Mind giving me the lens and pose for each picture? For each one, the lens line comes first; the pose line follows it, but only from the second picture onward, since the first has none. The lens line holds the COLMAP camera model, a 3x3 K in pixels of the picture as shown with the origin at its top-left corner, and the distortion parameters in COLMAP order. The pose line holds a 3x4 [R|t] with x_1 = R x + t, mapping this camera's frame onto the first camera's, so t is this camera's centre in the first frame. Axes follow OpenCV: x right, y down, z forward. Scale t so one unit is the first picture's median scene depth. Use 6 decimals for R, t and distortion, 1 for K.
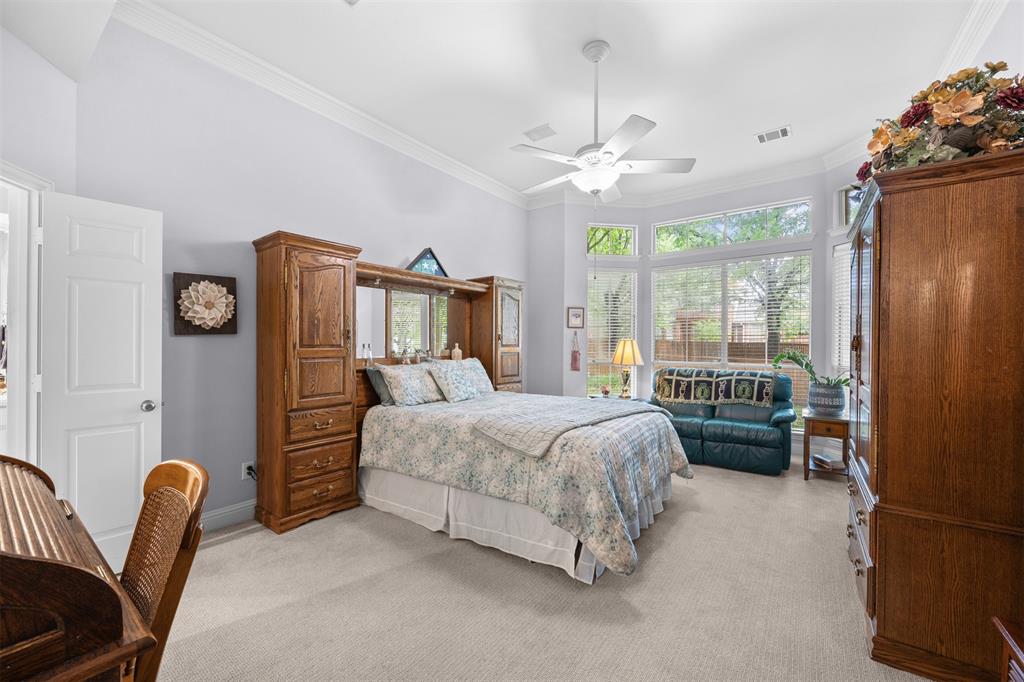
lens RADIAL K [[394.0, 0, 515.1], [0, 394.0, 345.8], [0, 0, 1]] dist [0.010033, 0.000792]
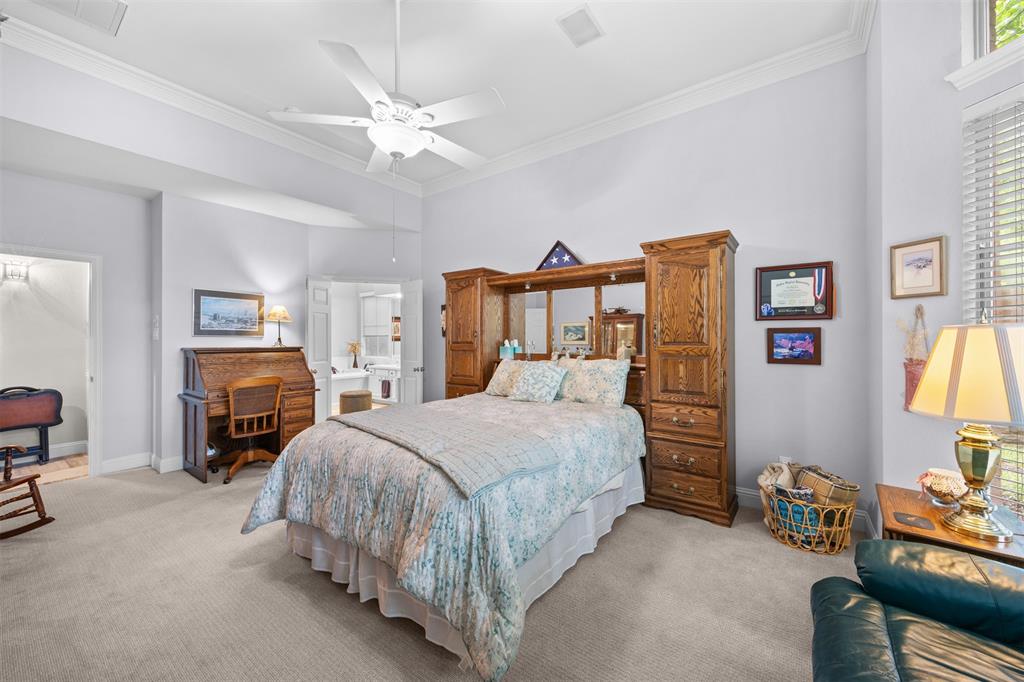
lens RADIAL K [[394.0, 0, 514.9], [0, 394.0, 336.1], [0, 0, 1]] dist [0.010033, 0.000792]
pose [[0.007407, -0.009750, -0.999925, 0.688774], [-0.000671, 0.999952, -0.009755, -0.007090], [0.999972, 0.000743, 0.007400, 0.828923]]
